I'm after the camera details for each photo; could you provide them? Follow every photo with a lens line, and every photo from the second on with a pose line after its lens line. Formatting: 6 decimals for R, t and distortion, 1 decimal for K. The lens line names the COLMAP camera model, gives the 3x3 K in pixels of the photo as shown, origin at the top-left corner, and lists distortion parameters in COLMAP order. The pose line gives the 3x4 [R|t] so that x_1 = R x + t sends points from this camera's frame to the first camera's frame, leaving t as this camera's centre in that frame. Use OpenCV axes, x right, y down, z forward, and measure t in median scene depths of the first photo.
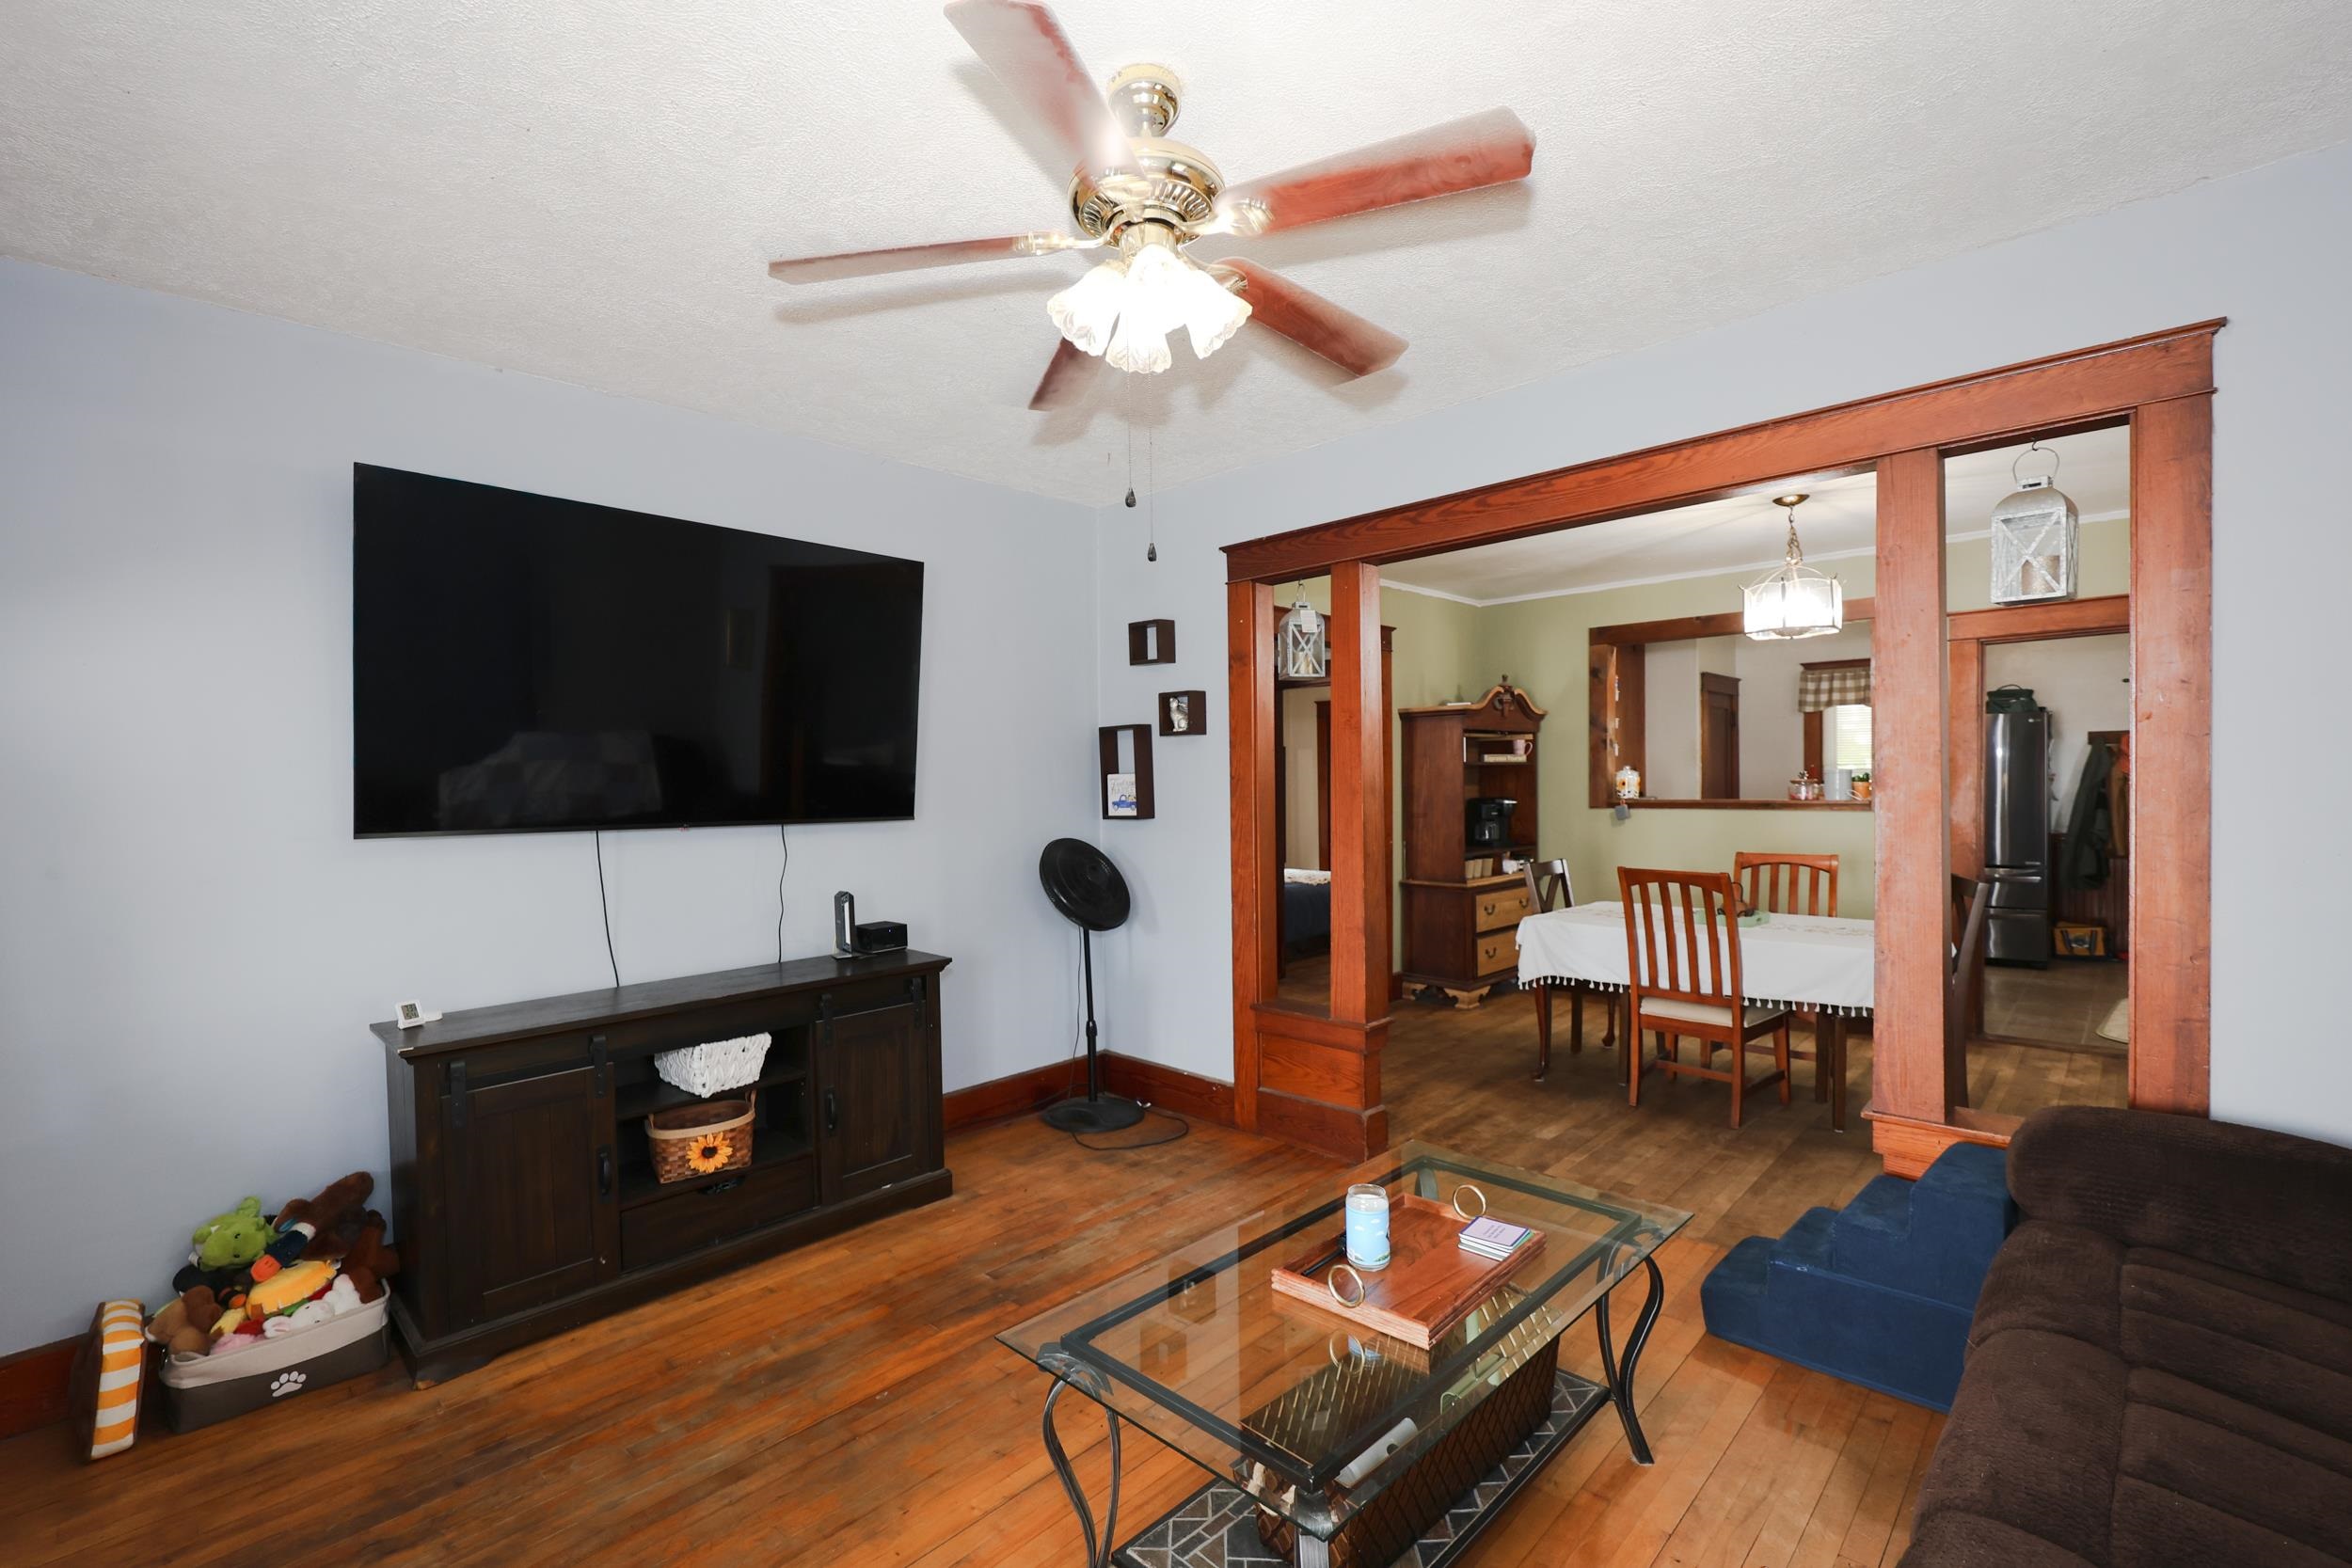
lens RADIAL K [[1023.3, 0, 1178.2], [0, 1023.3, 803.6], [0, 0, 1]] dist [-0.011888, 0.000012]
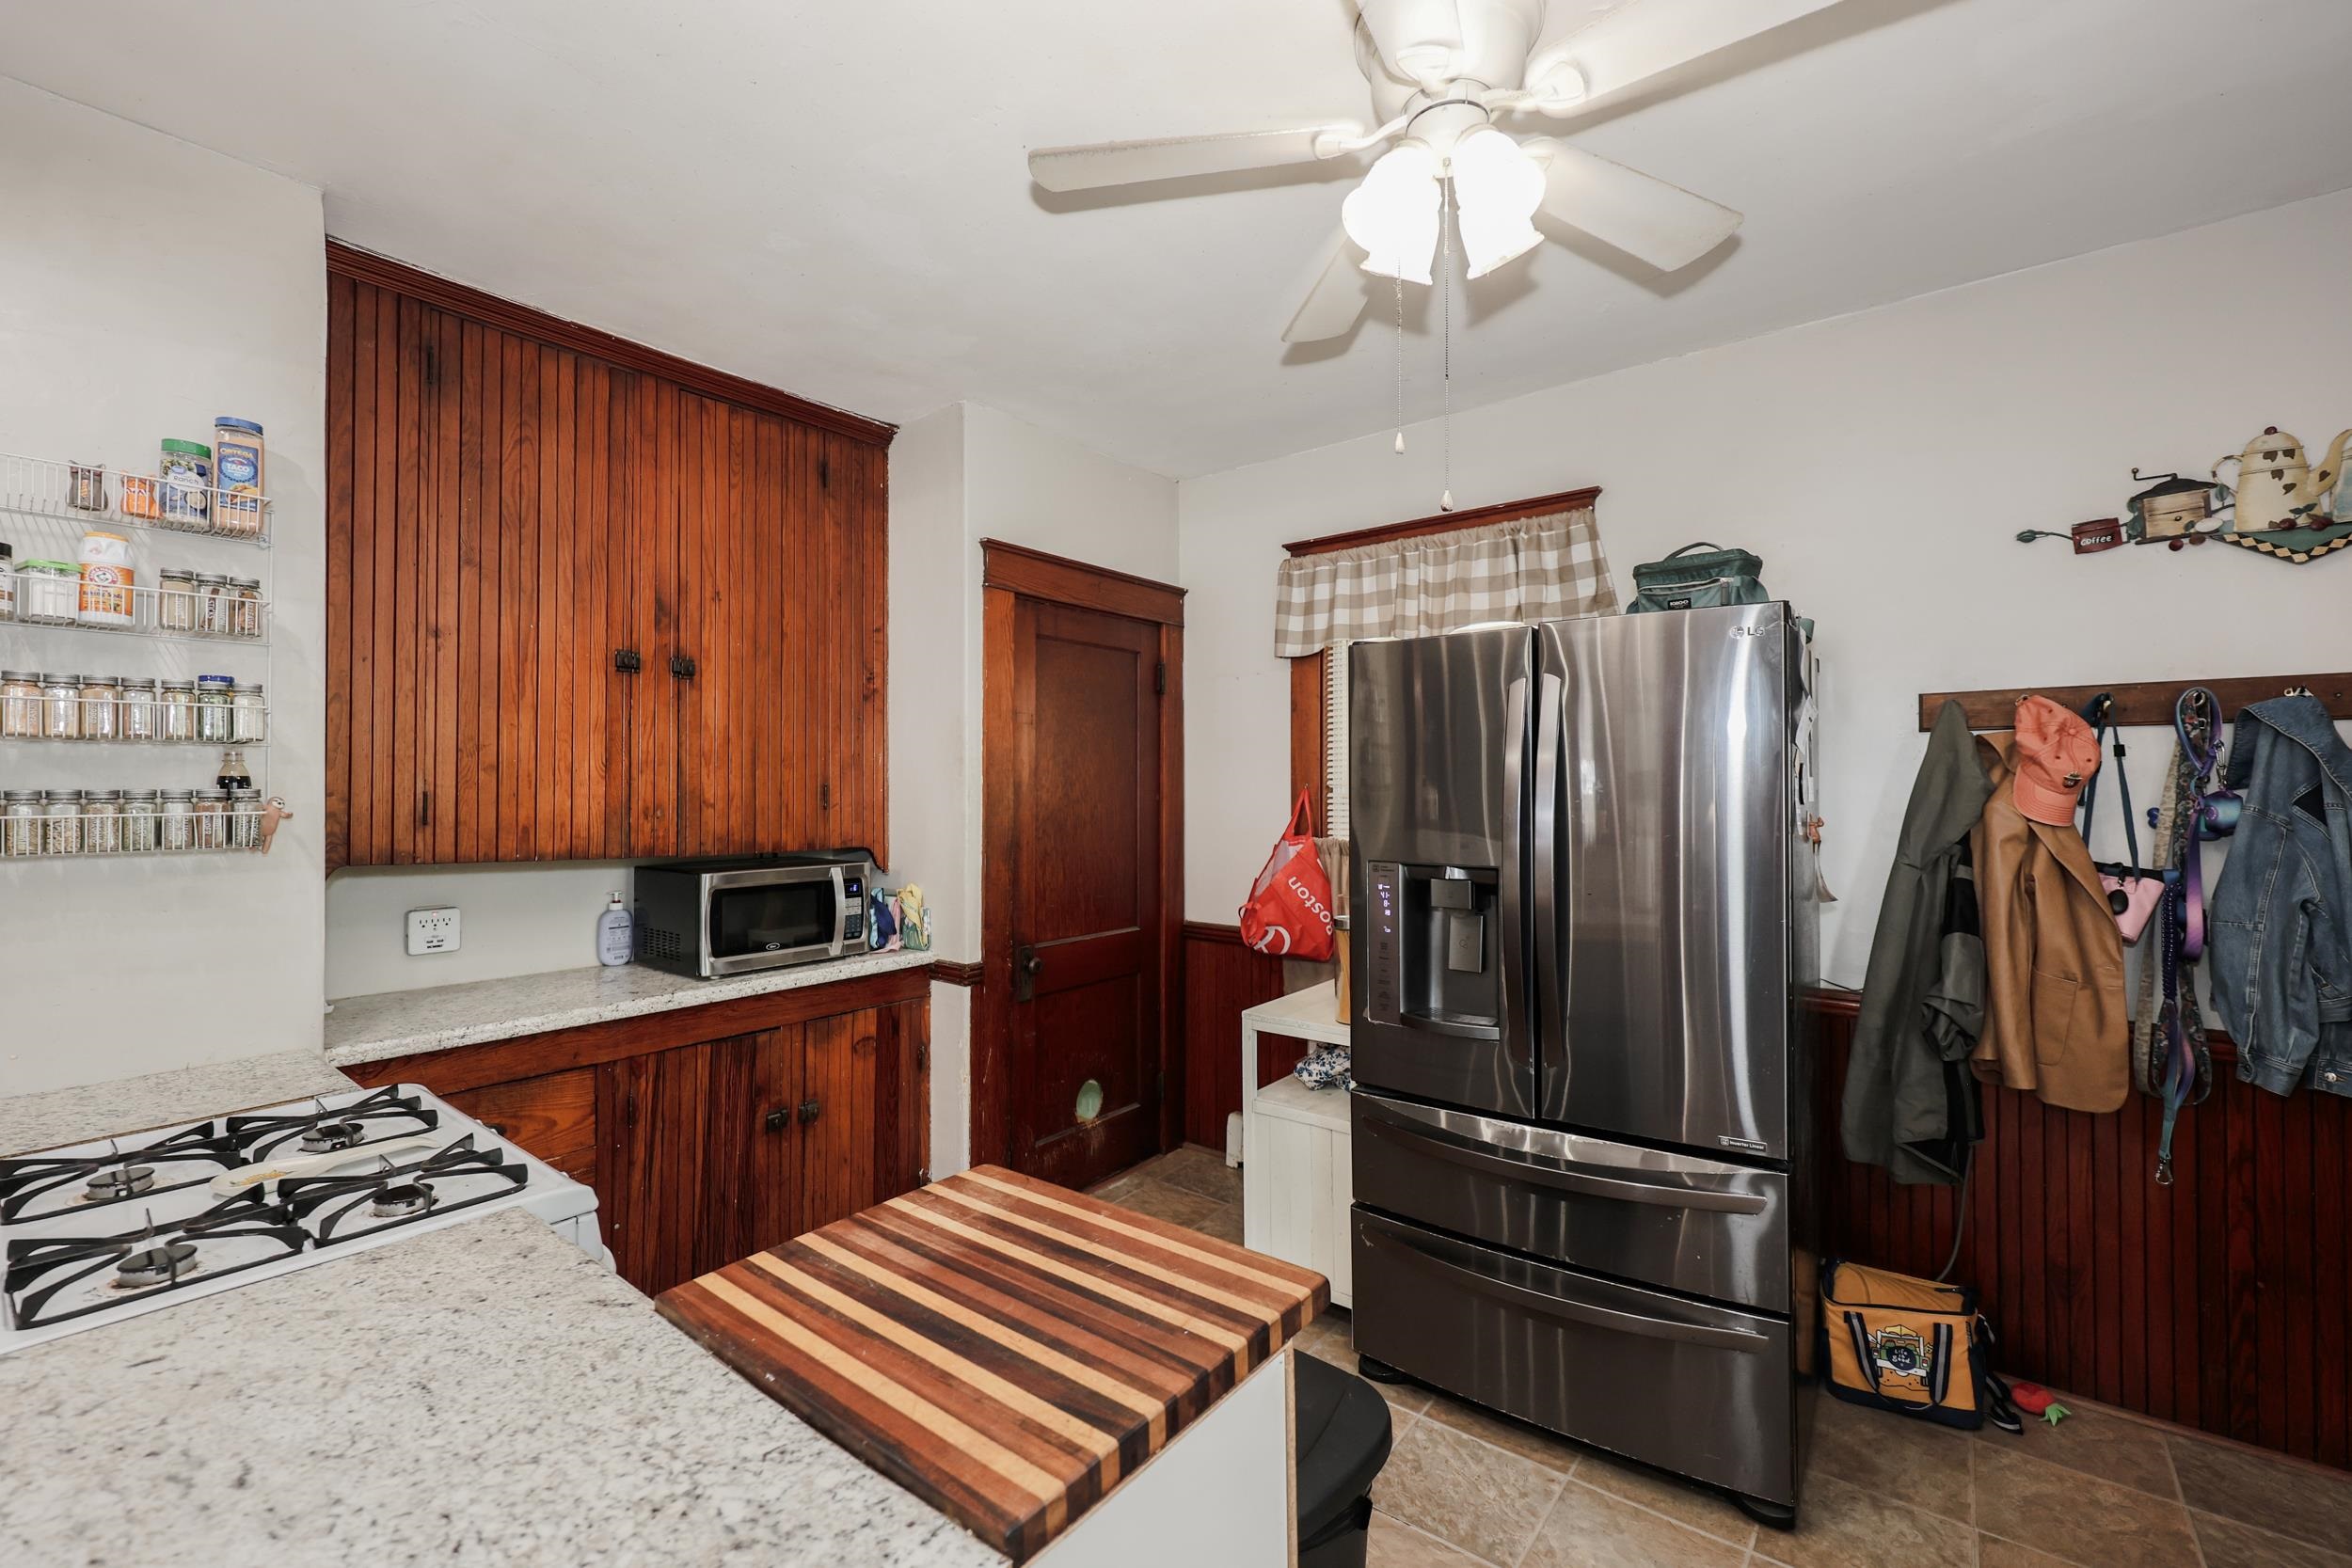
lens RADIAL K [[980.8, 0, 1176.0], [0, 980.8, 784.0], [0, 0, 1]] dist [0.000382, -0.000162]
pose [[0.995601, 0.012272, 0.092891, 1.102350], [-0.009963, 0.999631, -0.025286, -0.053461], [-0.093167, 0.024249, 0.995355, 1.238524]]
